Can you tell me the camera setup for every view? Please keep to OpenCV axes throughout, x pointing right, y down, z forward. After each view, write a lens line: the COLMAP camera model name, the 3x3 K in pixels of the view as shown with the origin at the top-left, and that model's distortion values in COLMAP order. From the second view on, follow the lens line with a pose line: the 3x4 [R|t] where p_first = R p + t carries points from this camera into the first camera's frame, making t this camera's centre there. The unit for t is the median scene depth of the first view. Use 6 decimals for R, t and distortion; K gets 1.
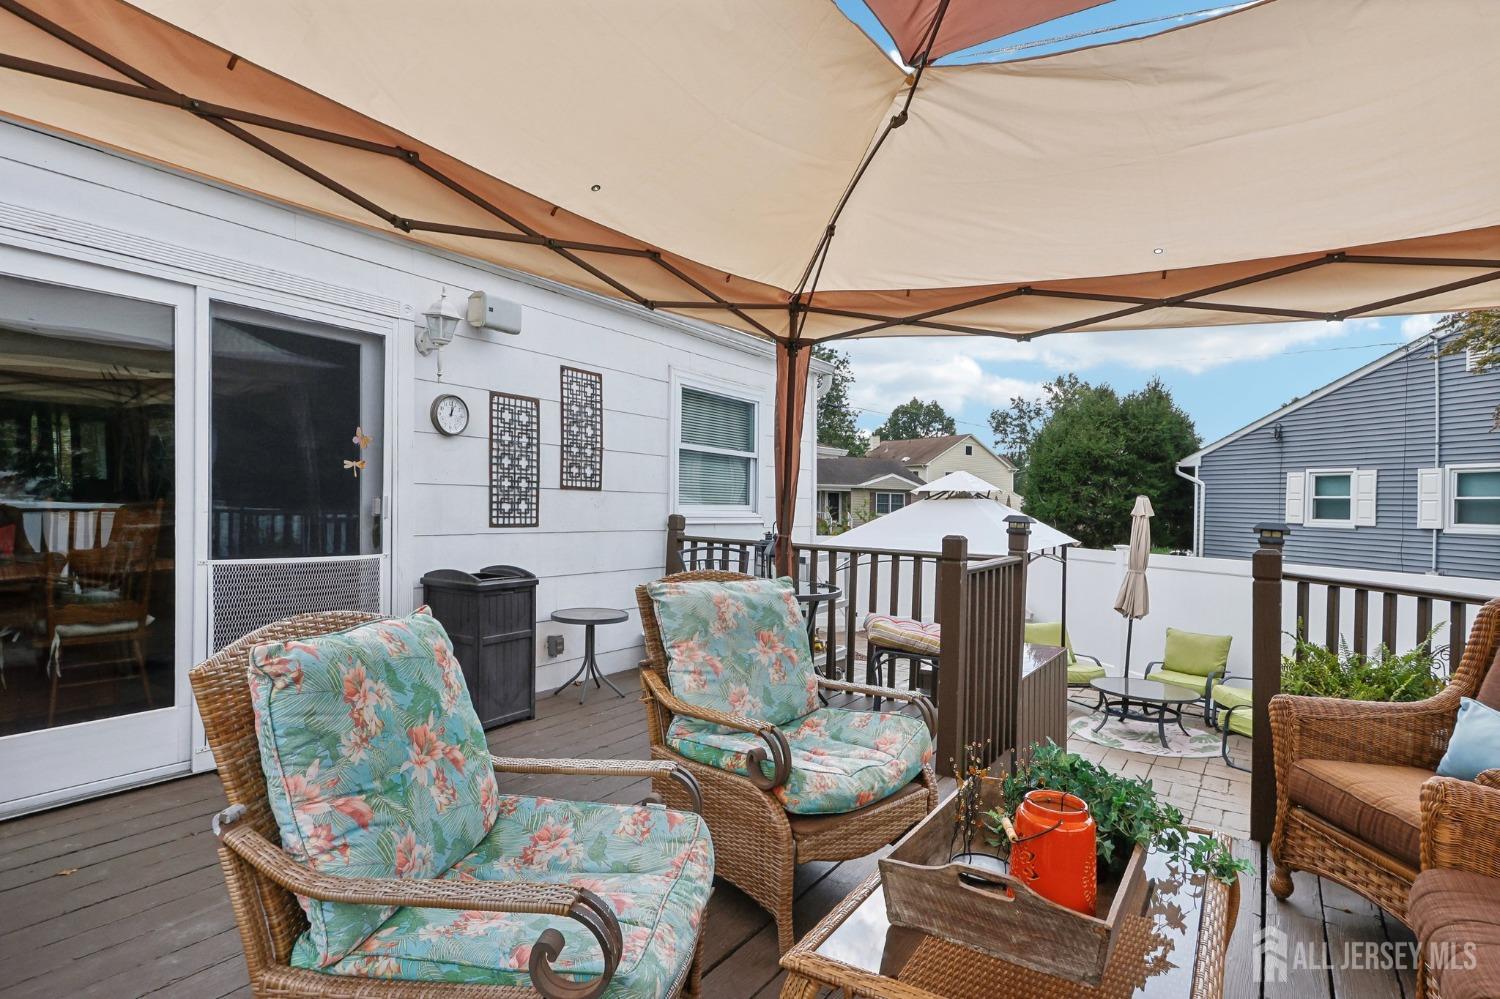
lens RADIAL K [[830.9, 0, 757.3], [0, 830.9, 513.5], [0, 0, 1]] dist [-0.017633, 0.000430]
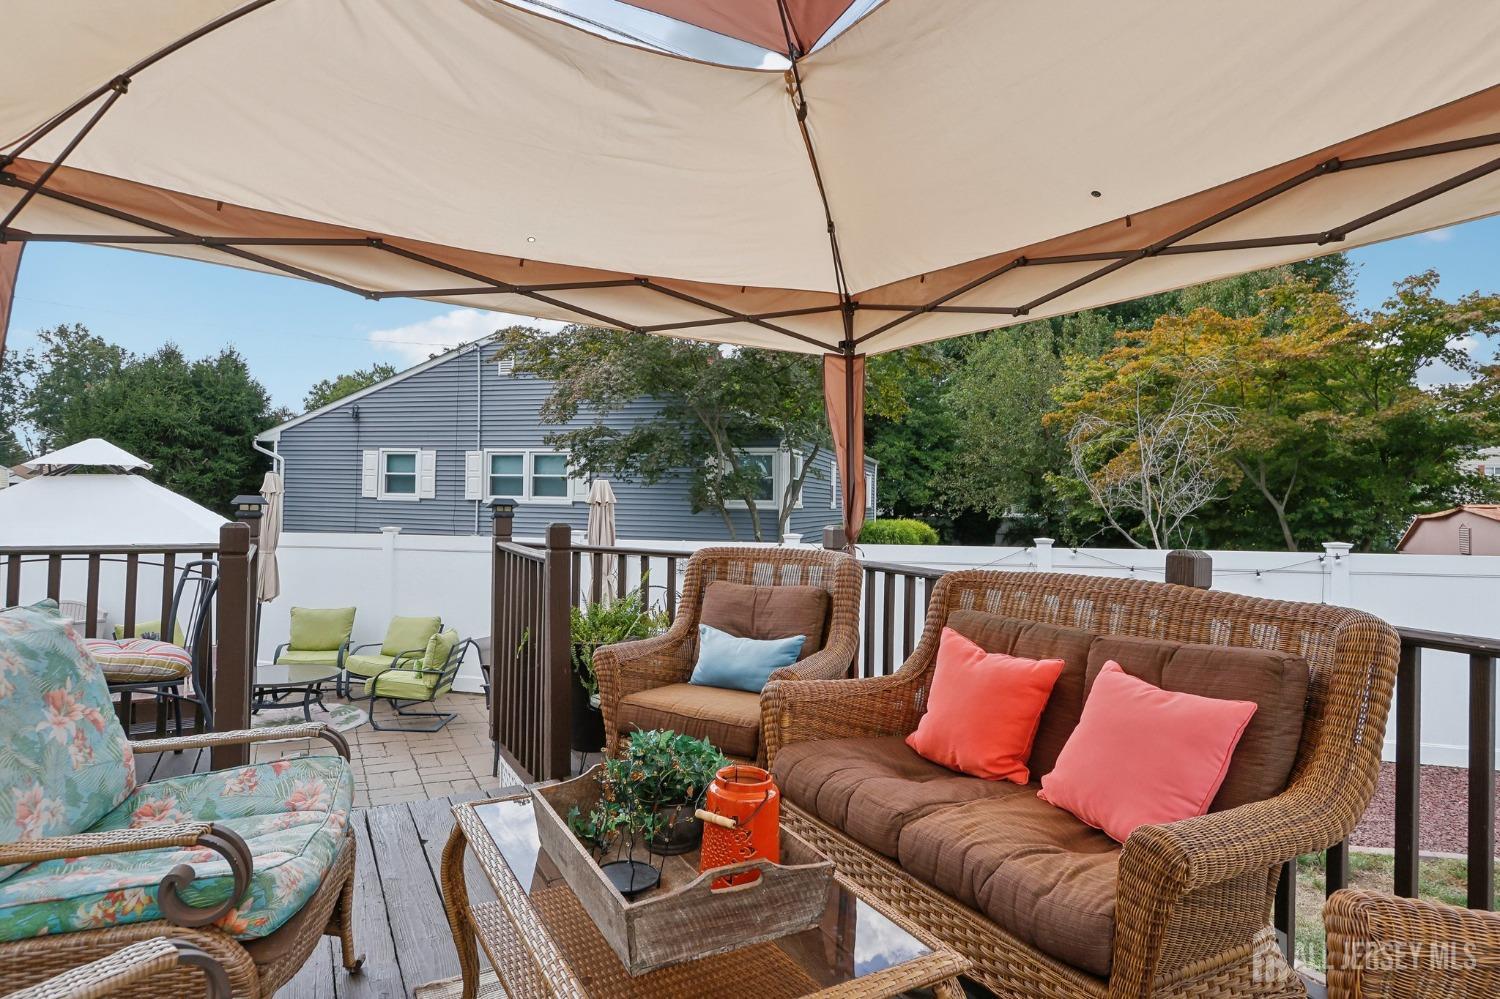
lens RADIAL K [[814.7, 0, 740.4], [0, 814.7, 498.7], [0, 0, 1]] dist [-0.013013, 0.000327]
pose [[0.489961, -0.020045, 0.871514, -0.077368], [0.008430, 0.999798, 0.018257, -0.002608], [-0.871704, -0.001599, 0.490031, 0.074533]]
